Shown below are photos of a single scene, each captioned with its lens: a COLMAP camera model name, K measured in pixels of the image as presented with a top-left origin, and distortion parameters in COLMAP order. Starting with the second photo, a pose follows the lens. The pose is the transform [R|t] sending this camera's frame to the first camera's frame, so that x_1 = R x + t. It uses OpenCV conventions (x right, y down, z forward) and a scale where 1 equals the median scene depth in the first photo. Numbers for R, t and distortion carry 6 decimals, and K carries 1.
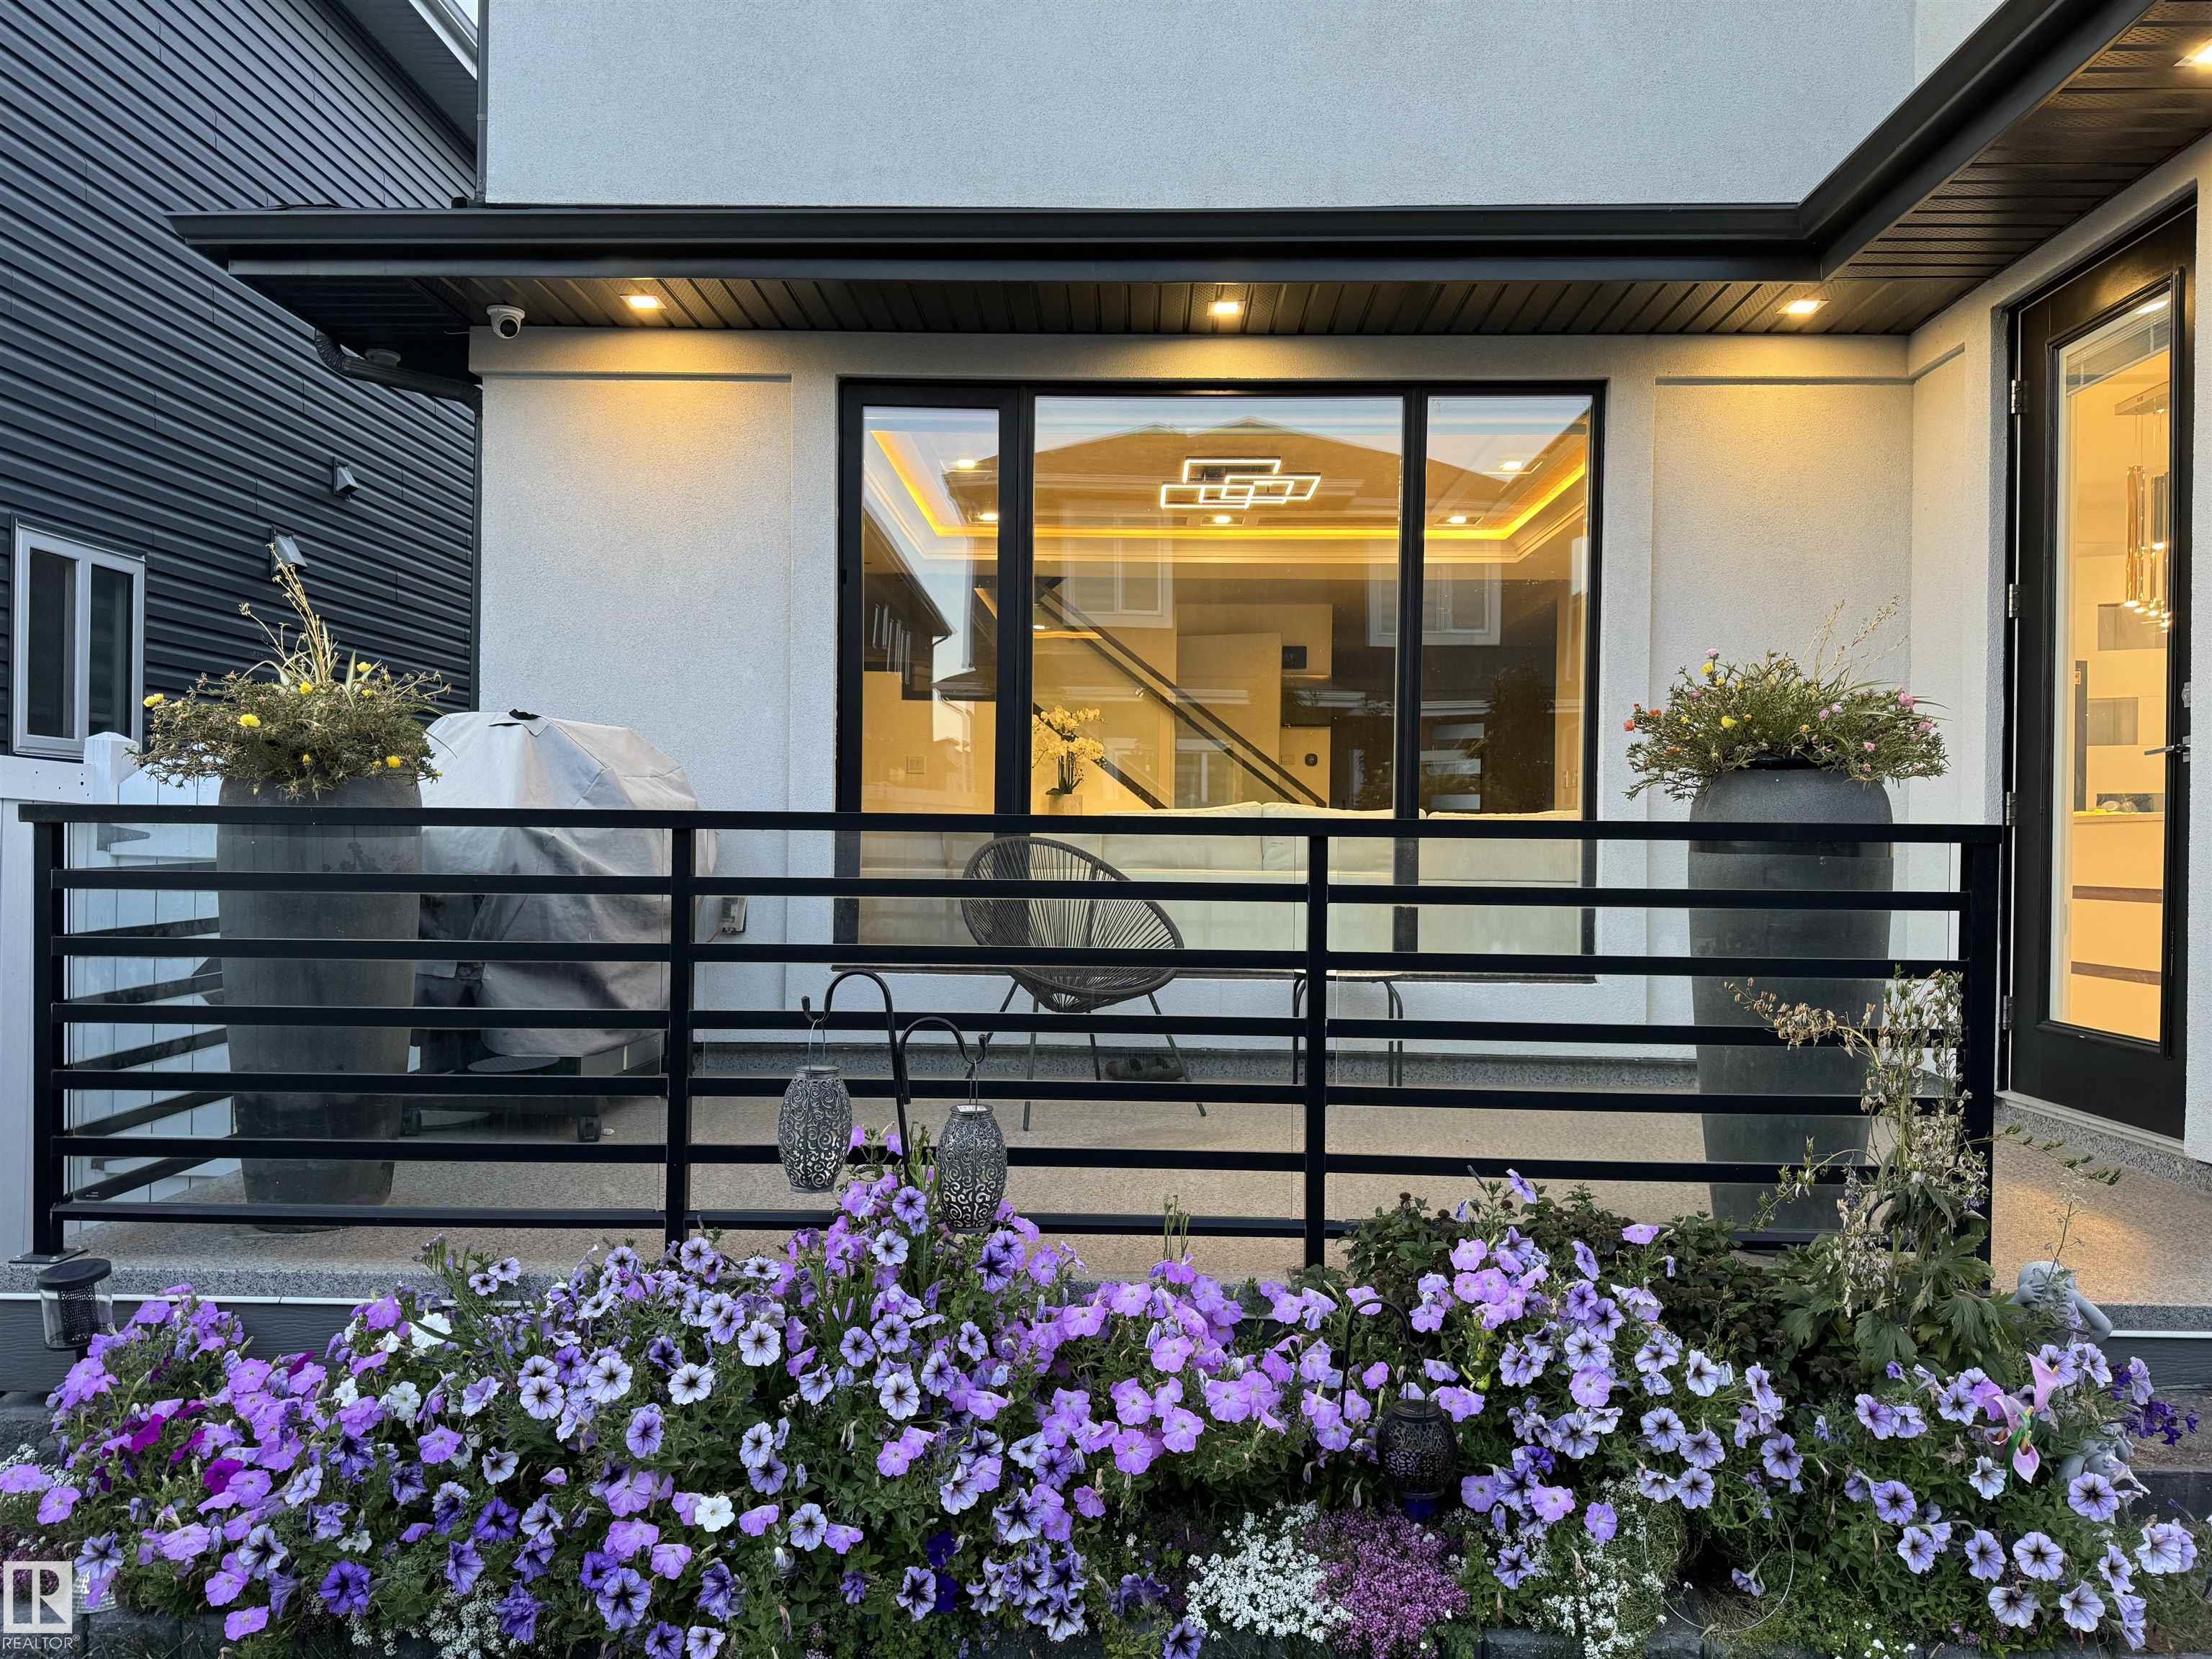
lens RADIAL K [[1555.0, 0, 1084.4], [0, 1555.0, 839.6], [0, 0, 1]] dist [0.076332, -0.082915]
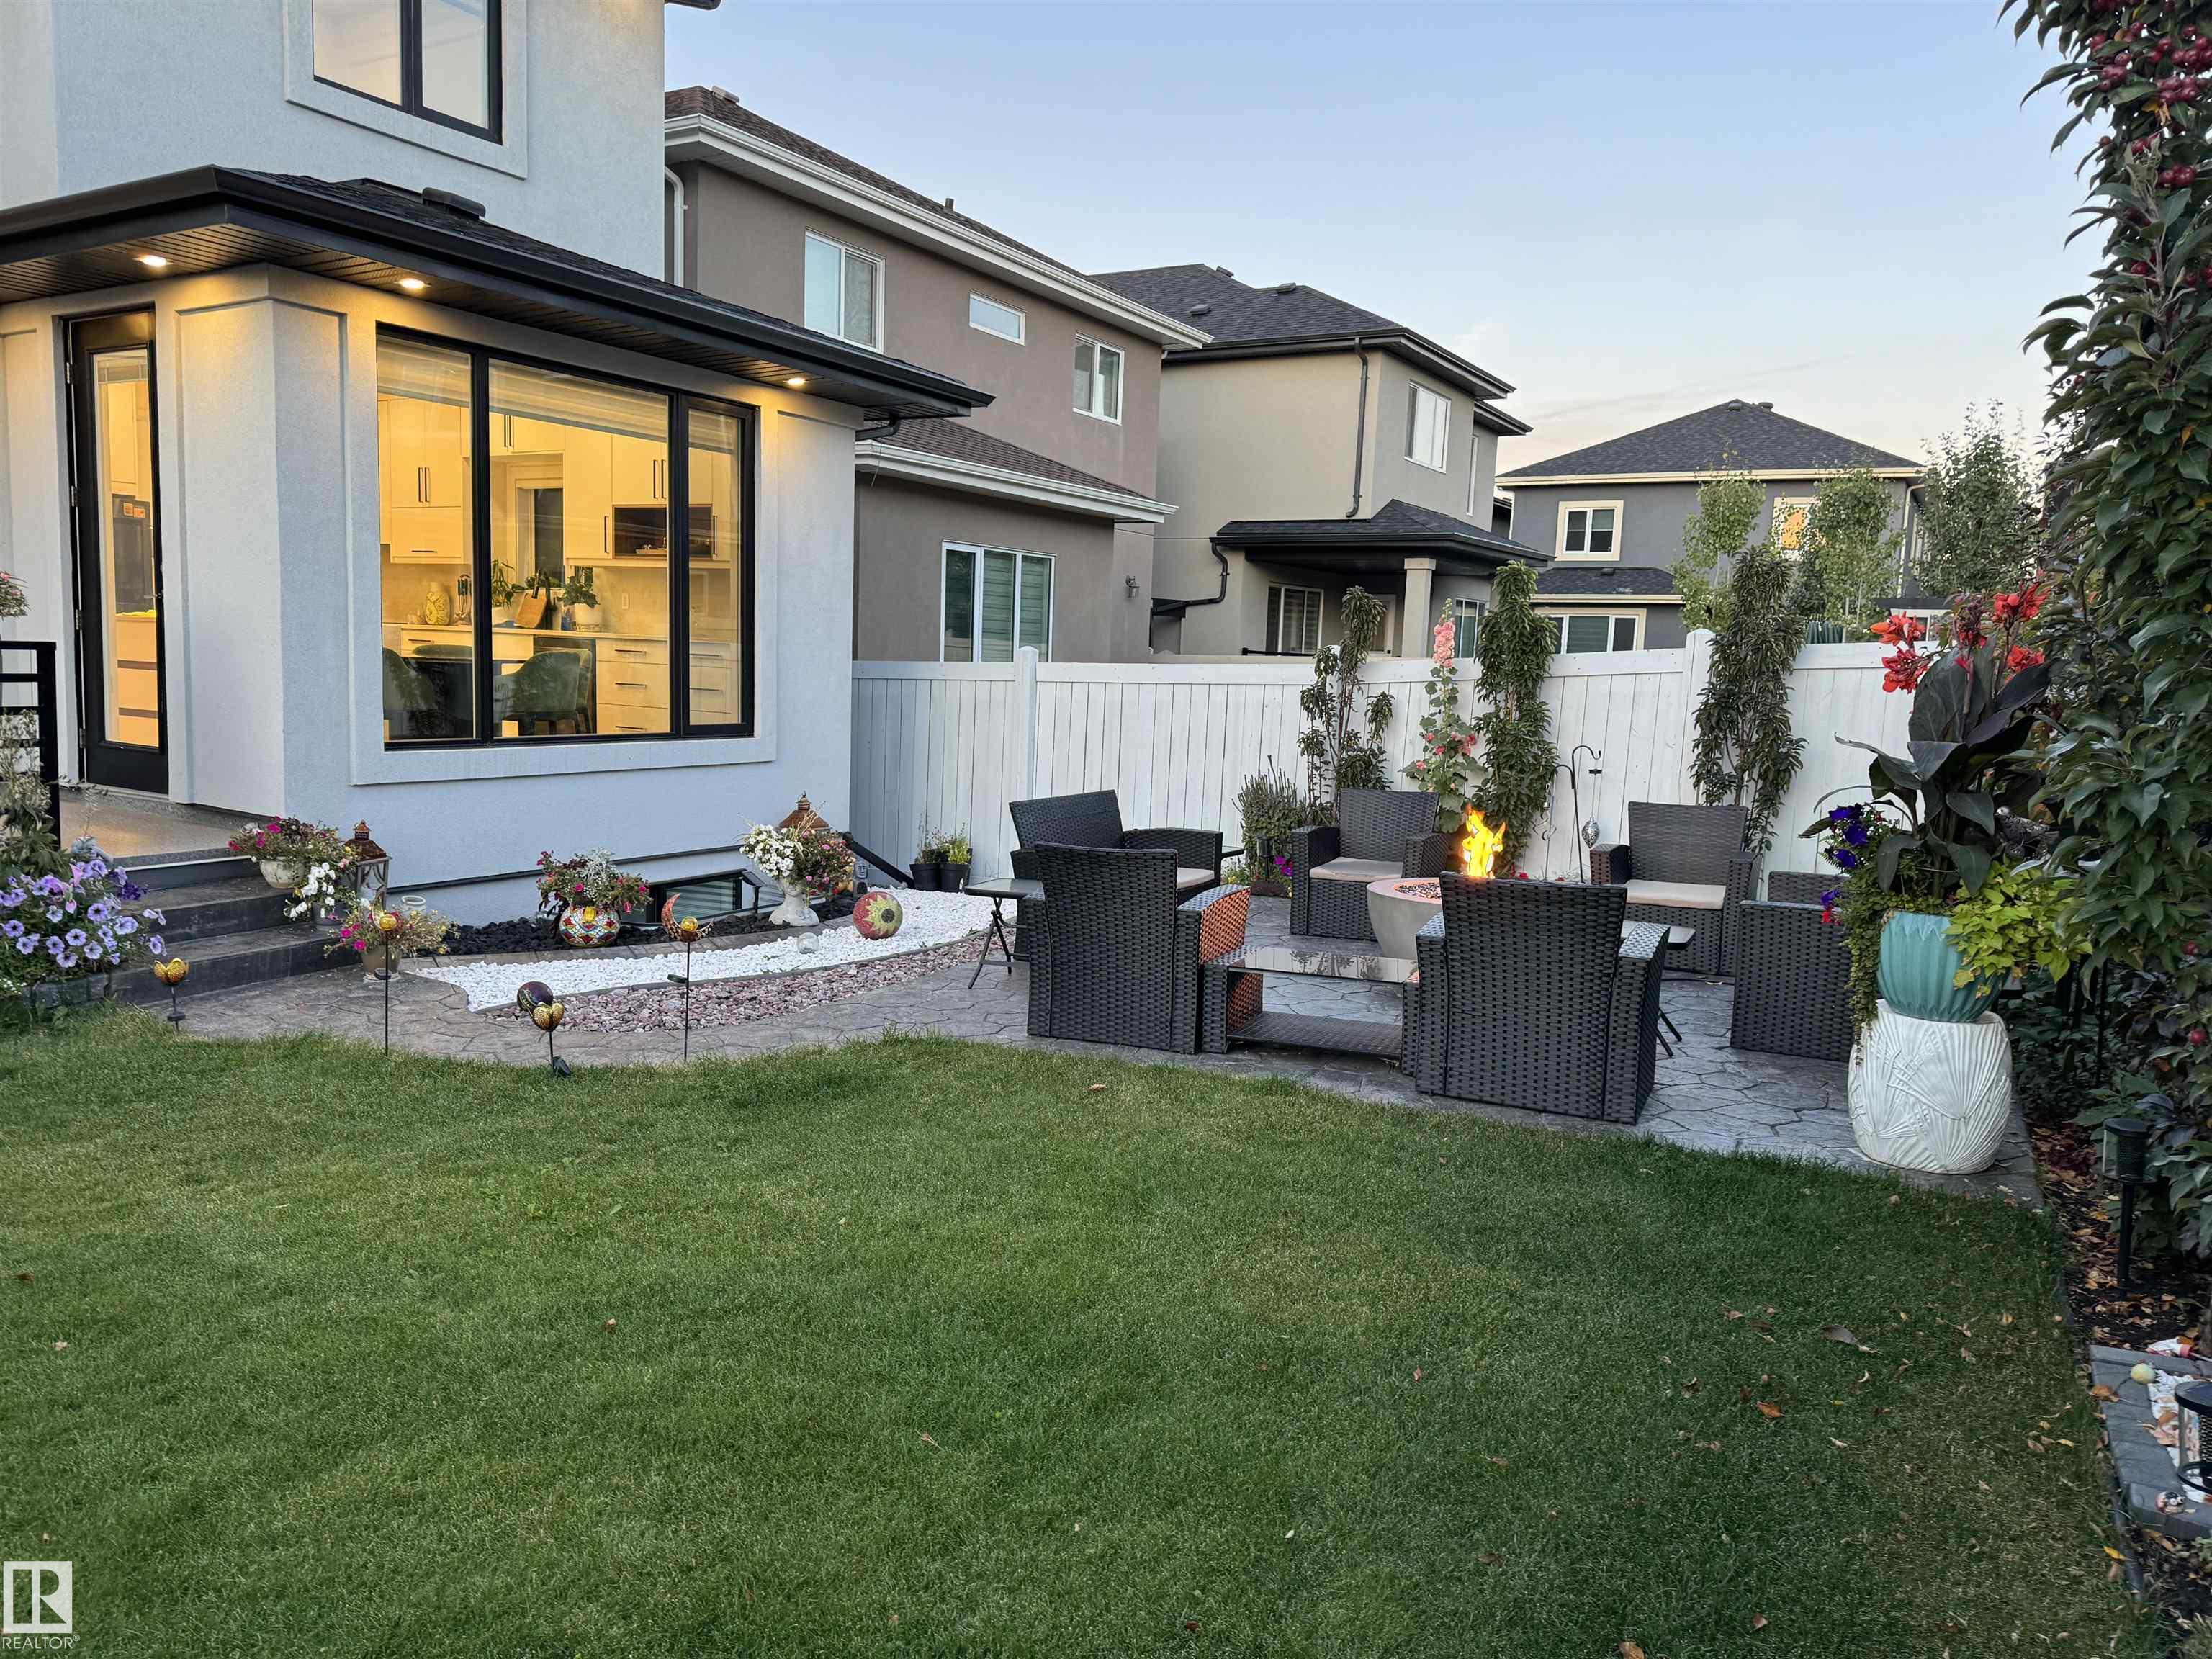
lens RADIAL K [[1570.0, 0, 1106.0], [0, 1570.0, 829.5], [0, 0, 1]] dist [0.076201, -0.093085]
pose [[0.482707, -0.092913, 0.870839, -0.765641], [-0.034953, 0.991520, 0.125163, -0.092443], [-0.875084, -0.090856, 0.475367, -1.554793]]
